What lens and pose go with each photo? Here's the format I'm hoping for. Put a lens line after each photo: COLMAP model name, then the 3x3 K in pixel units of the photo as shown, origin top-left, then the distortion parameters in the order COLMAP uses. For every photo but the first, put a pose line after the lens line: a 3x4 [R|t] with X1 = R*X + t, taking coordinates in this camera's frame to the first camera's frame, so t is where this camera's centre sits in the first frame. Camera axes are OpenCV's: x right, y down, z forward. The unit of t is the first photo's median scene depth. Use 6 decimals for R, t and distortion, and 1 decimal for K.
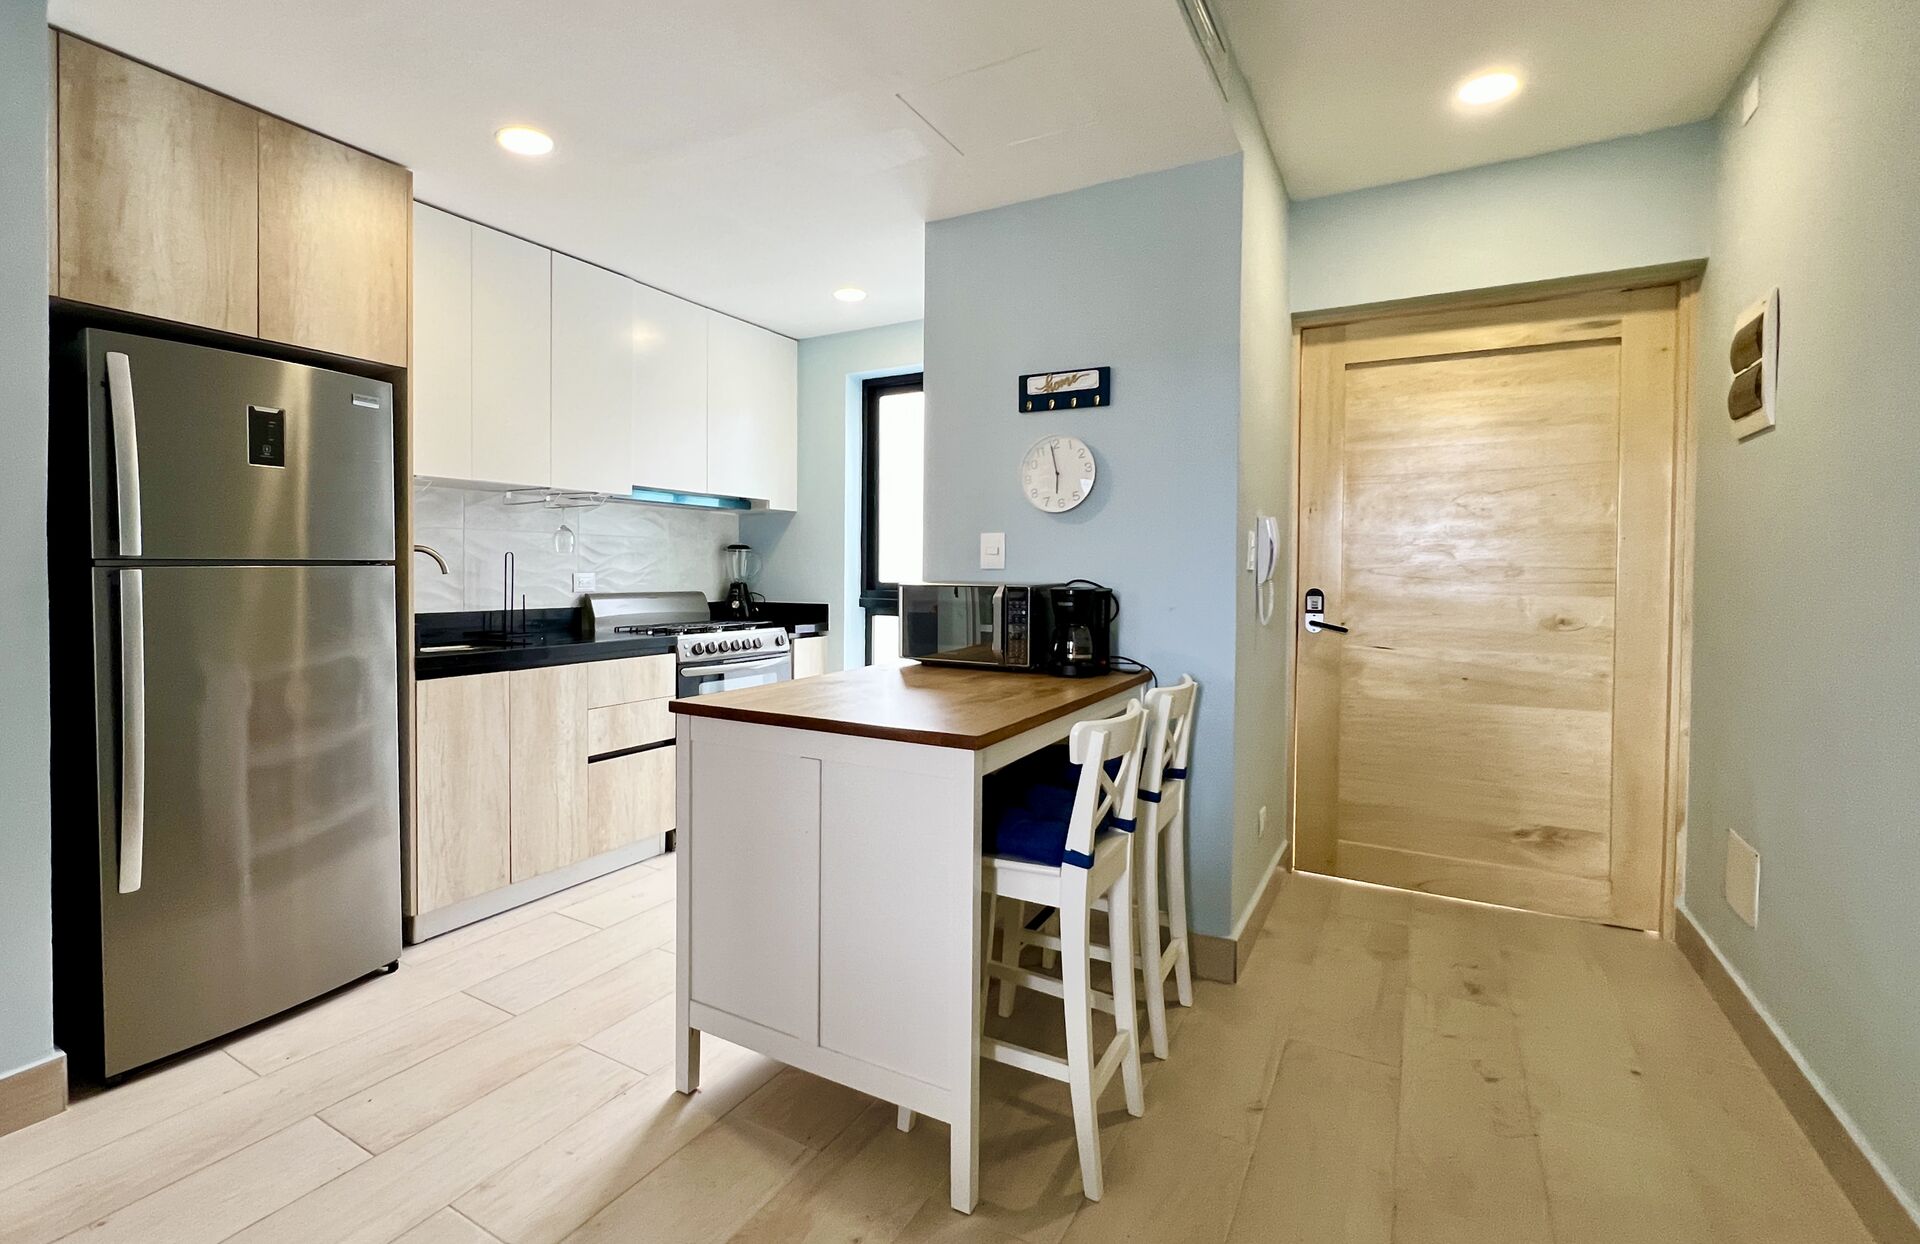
lens RADIAL K [[872.6, 0, 869.6], [0, 872.6, 581.5], [0, 0, 1]] dist [0.001833, -0.000030]
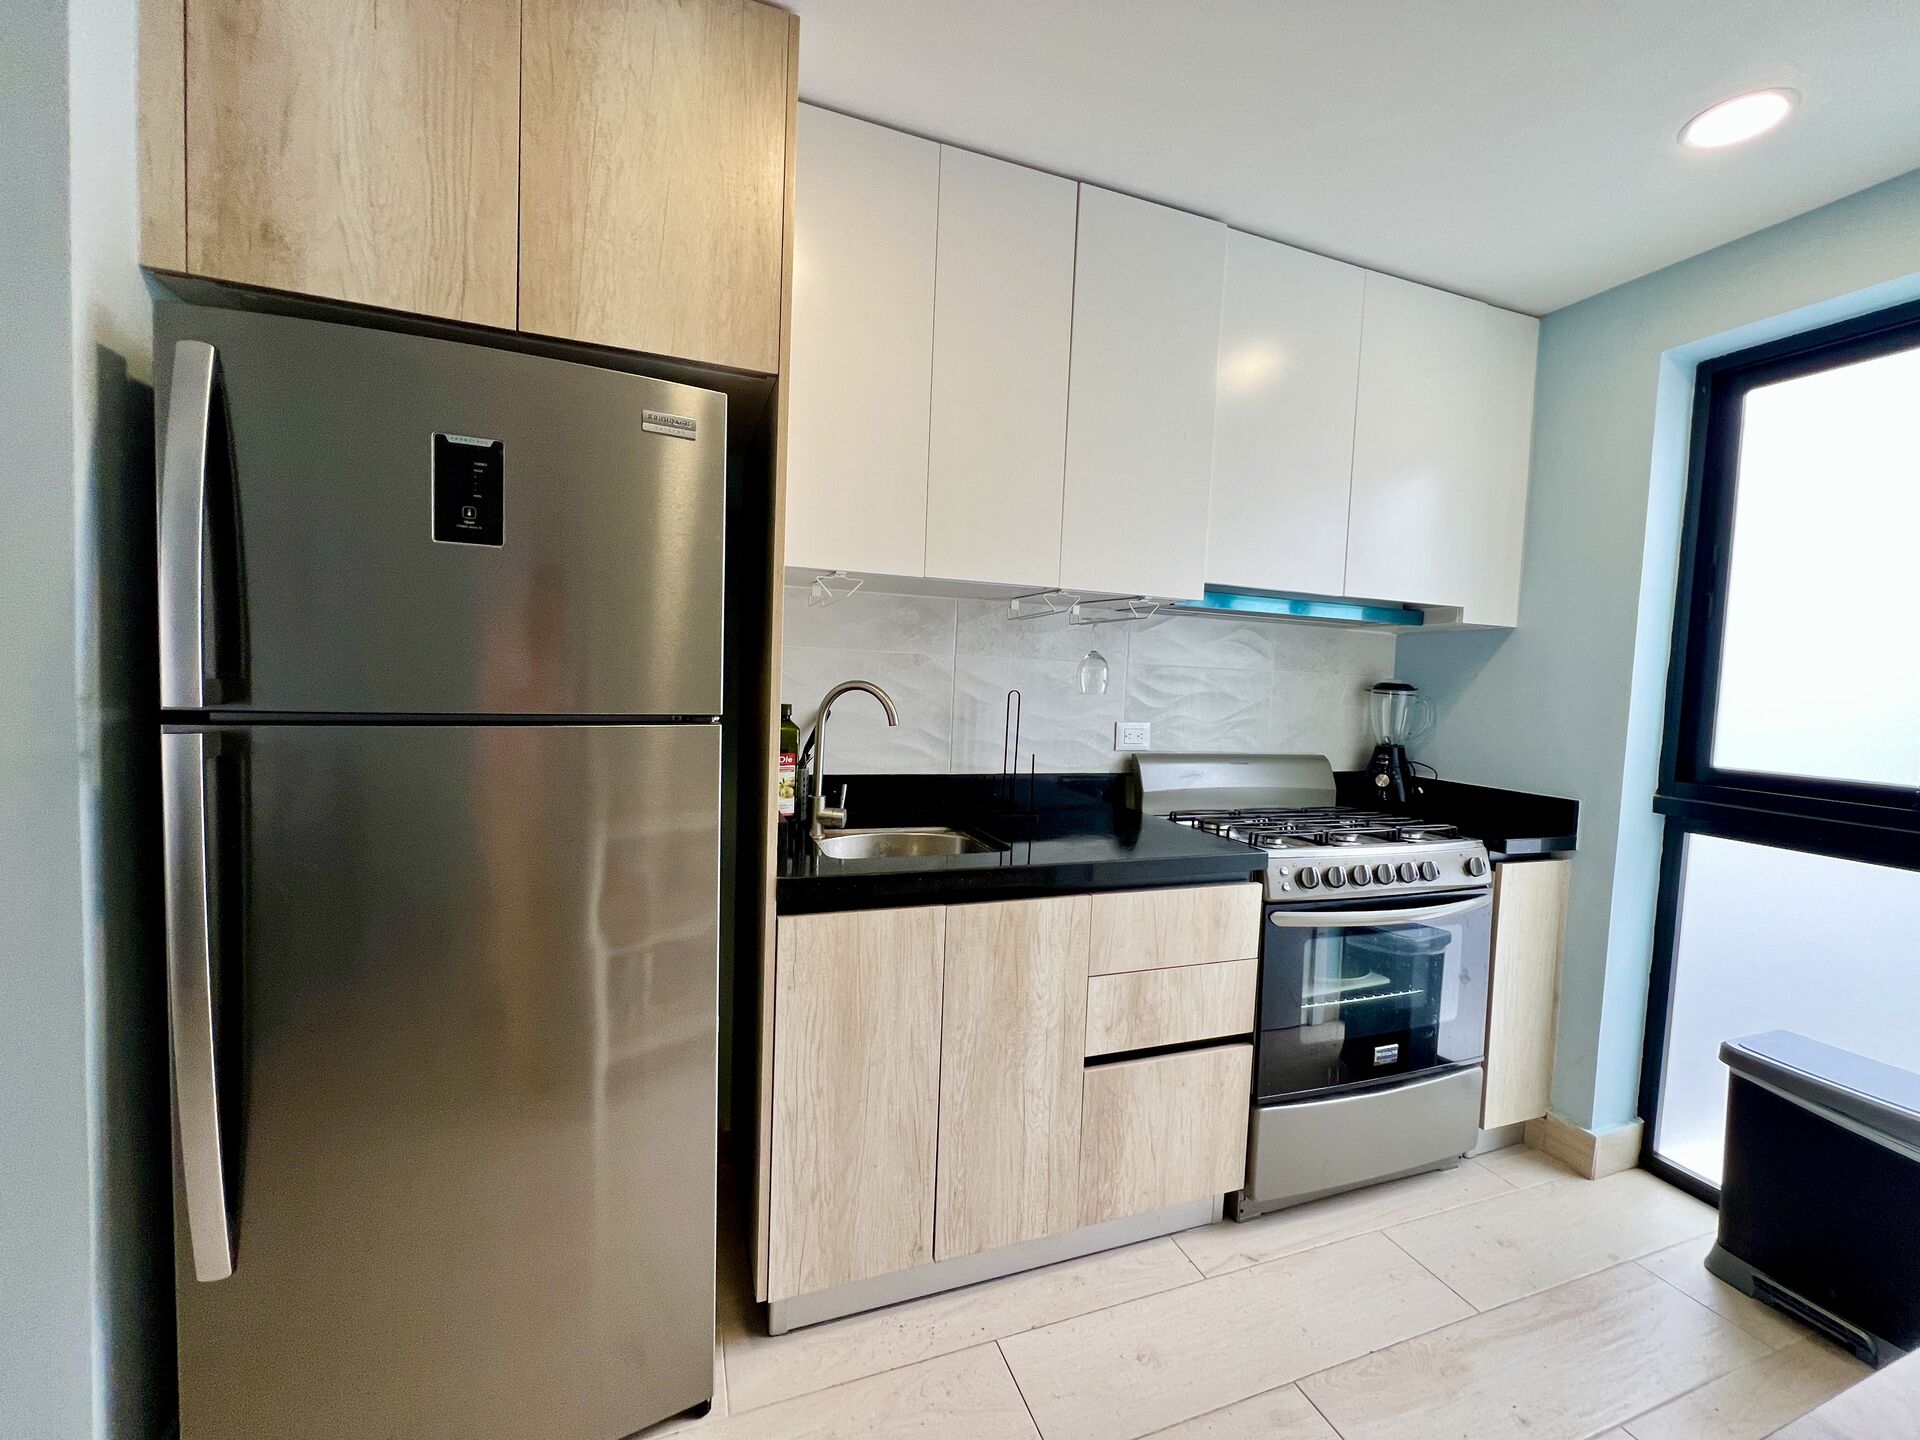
lens RADIAL K [[775.8, 0, 951.0], [0, 775.8, 717.0], [0, 0, 1]] dist [-0.003851, -0.000233]
pose [[0.797732, 0.060952, -0.599923, -0.093795], [-0.044501, 0.998116, 0.042234, -0.036608], [0.601367, -0.006994, 0.798942, 0.502229]]
